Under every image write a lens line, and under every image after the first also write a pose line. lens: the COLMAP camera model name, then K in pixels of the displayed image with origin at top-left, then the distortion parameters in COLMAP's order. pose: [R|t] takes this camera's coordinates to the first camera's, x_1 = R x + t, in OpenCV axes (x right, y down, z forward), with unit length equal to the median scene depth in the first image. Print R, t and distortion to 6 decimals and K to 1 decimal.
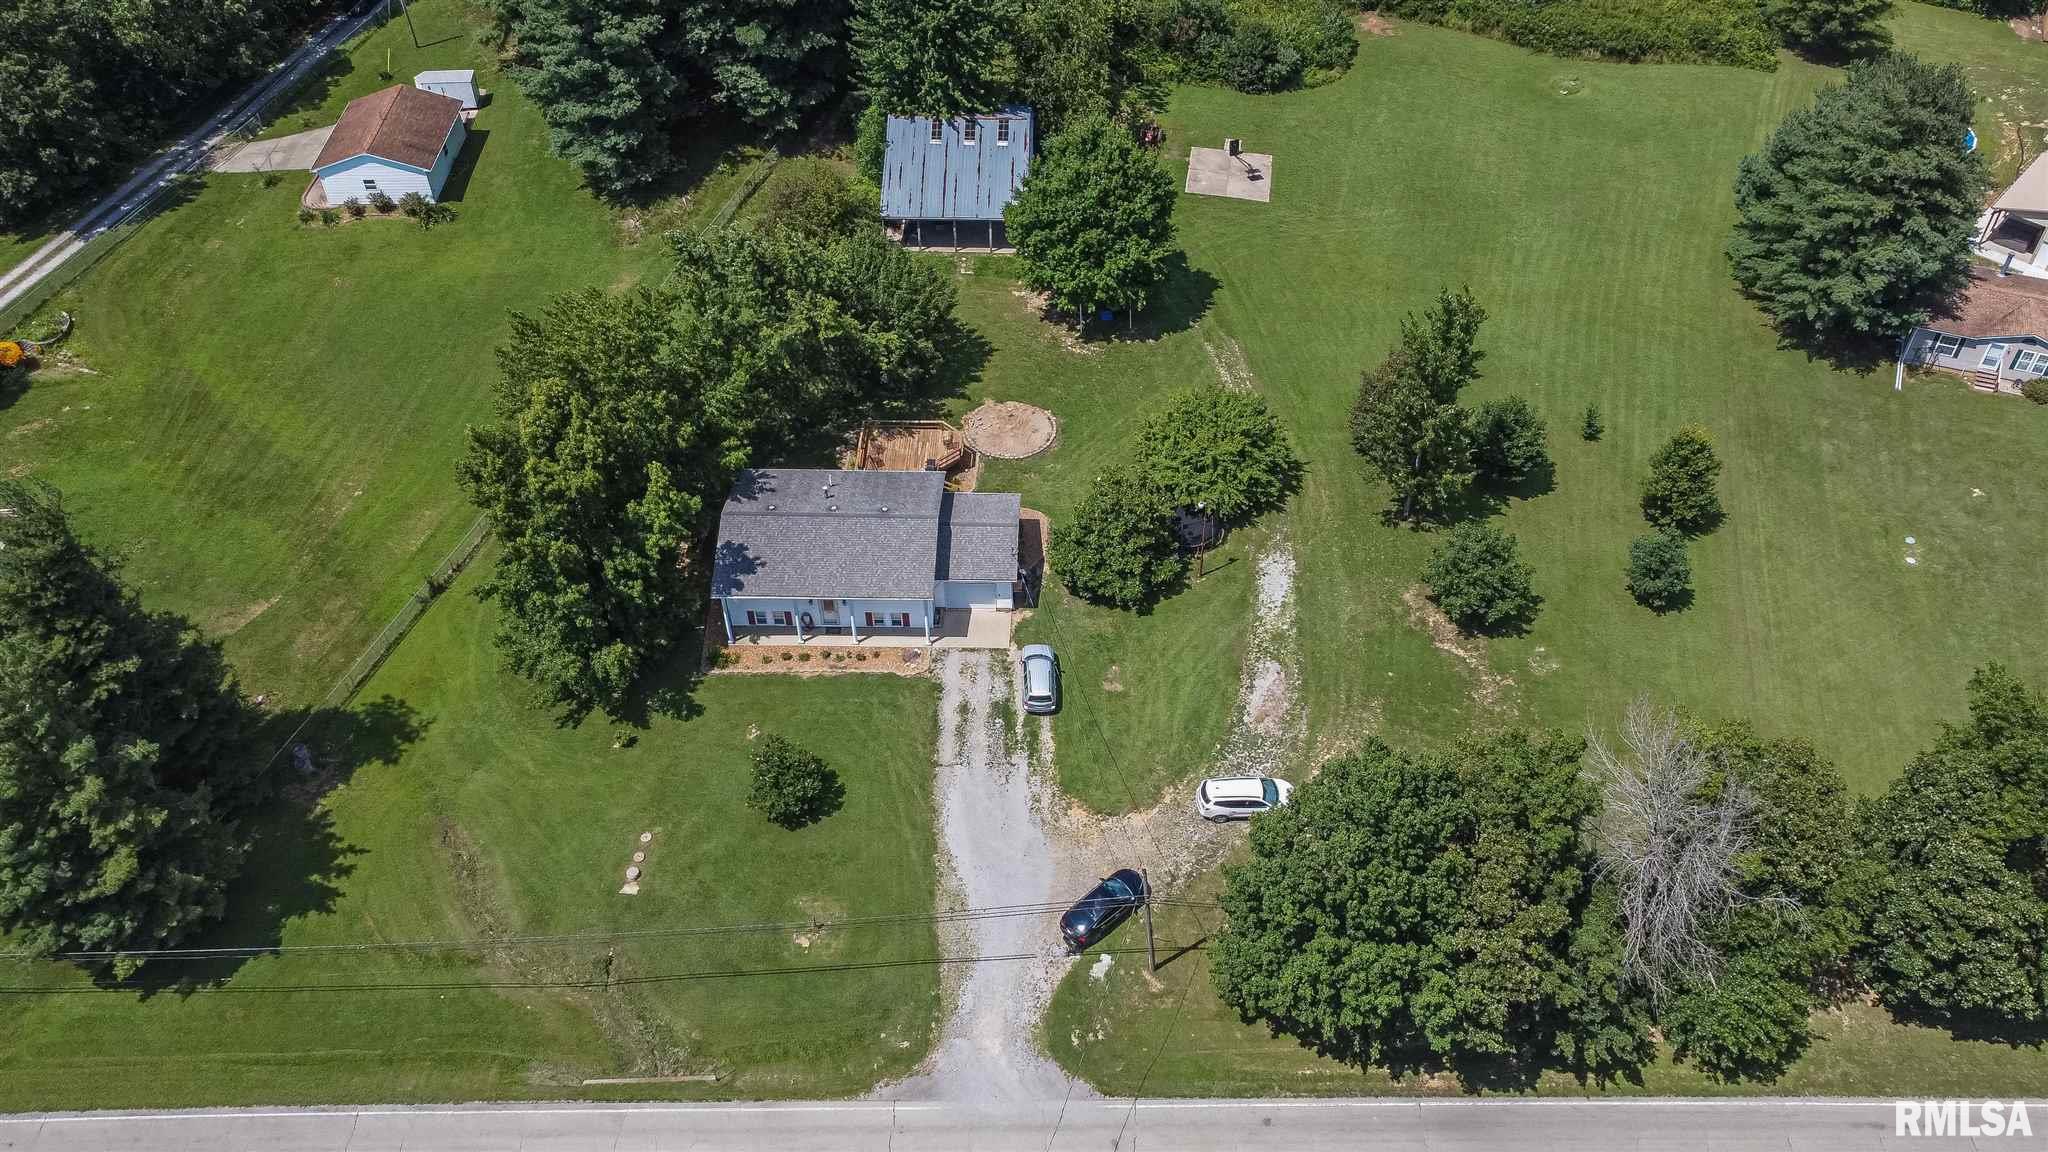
lens RADIAL K [[1537.0, 0, 1031.1], [0, 1537.0, 576.2], [0, 0, 1]] dist [0.001389, 0.002025]
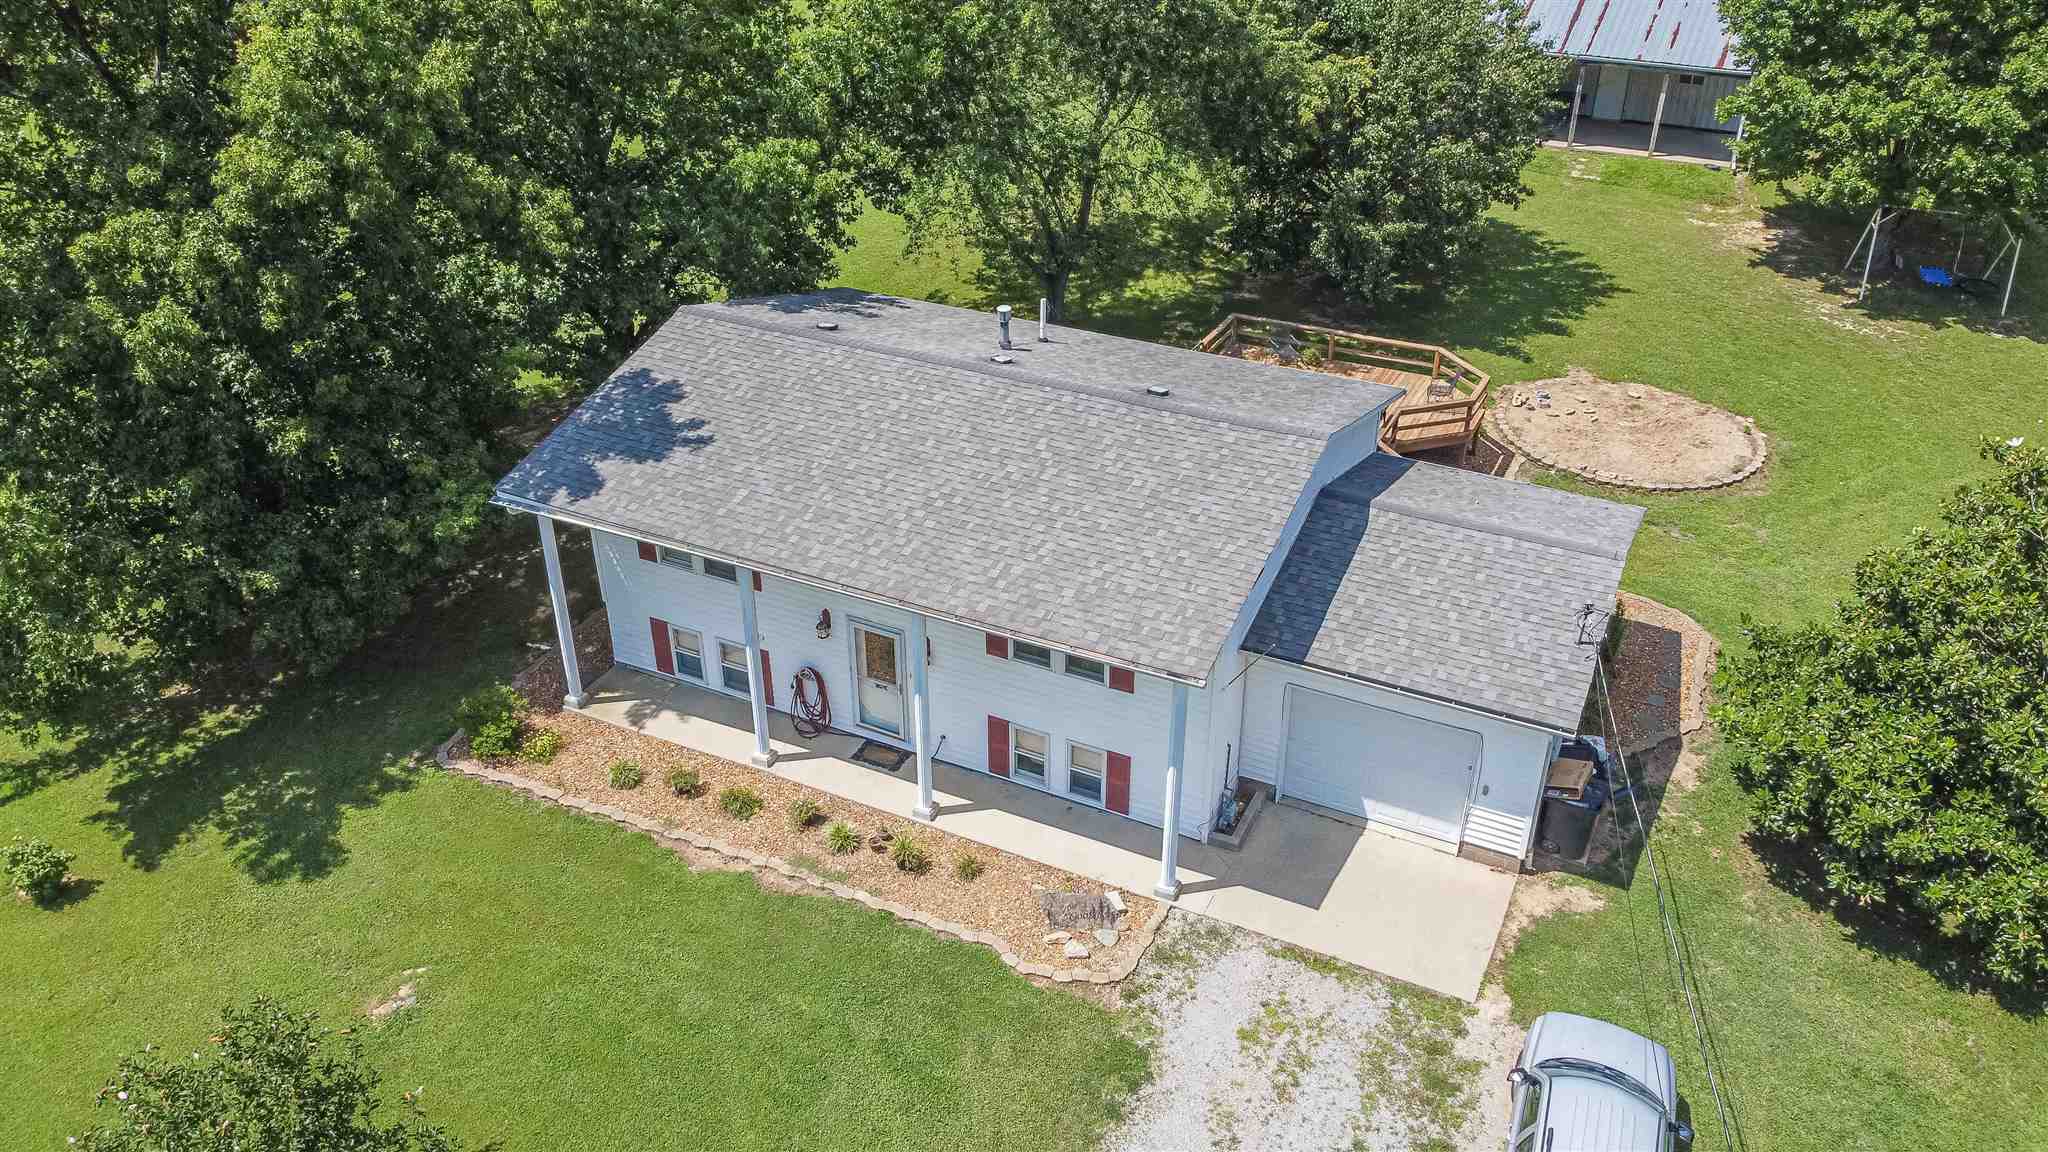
lens RADIAL K [[1506.9, 0, 1029.4], [0, 1506.9, 560.0], [0, 0, 1]] dist [-0.003645, -0.002568]
pose [[0.906809, 0.213417, -0.363524, -0.006746], [-0.297590, 0.934881, -0.193487, 0.048310], [0.298559, 0.283636, 0.911270, 0.747281]]
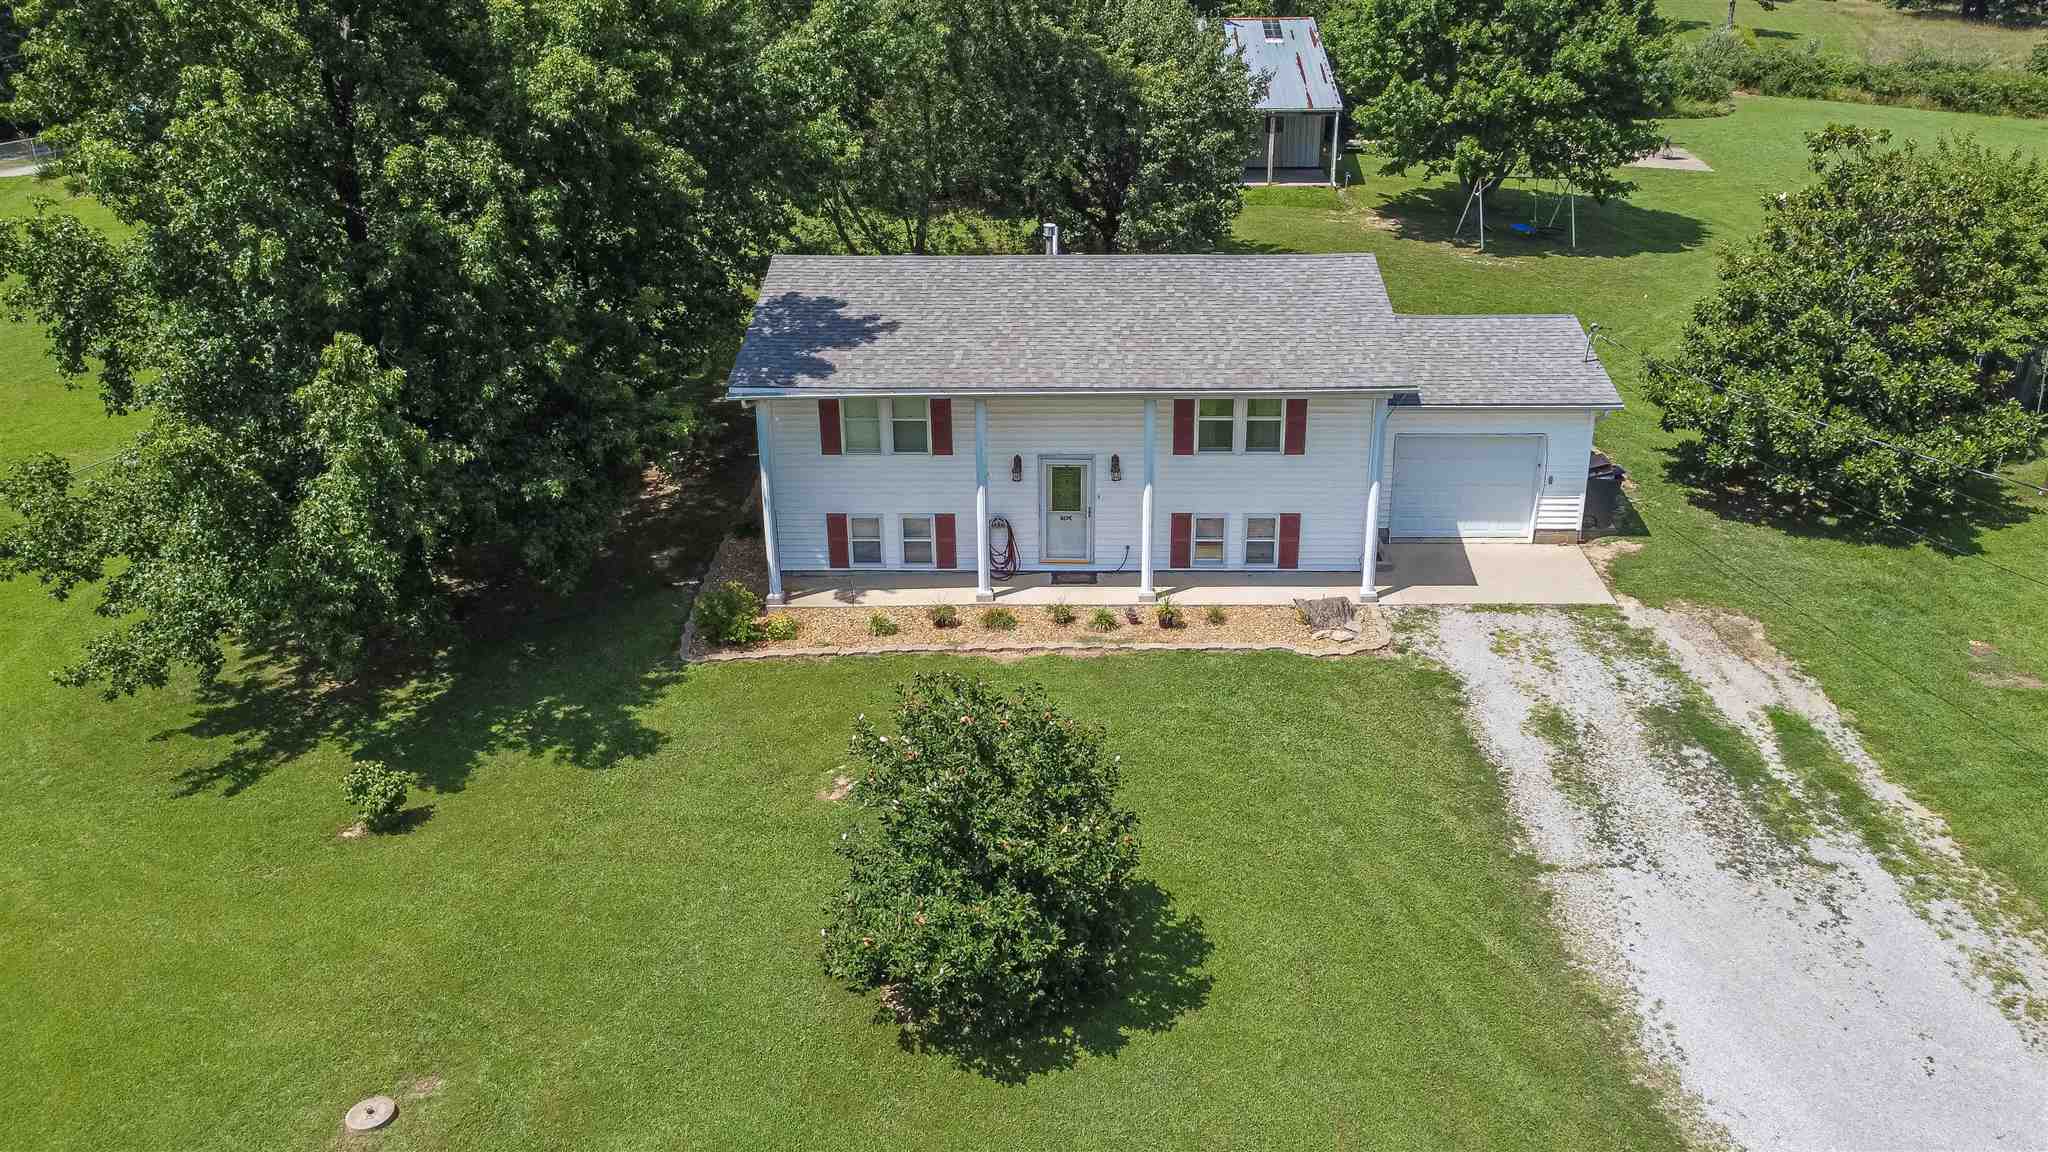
lens RADIAL K [[1537.0, 0, 1031.1], [0, 1537.0, 576.2], [0, 0, 1]] dist [0.001389, 0.002025]
pose [[0.999885, -0.003890, -0.014691, -0.135531], [-0.001919, 0.926622, -0.375989, 0.165755], [0.015075, 0.375974, 0.926508, 0.693592]]
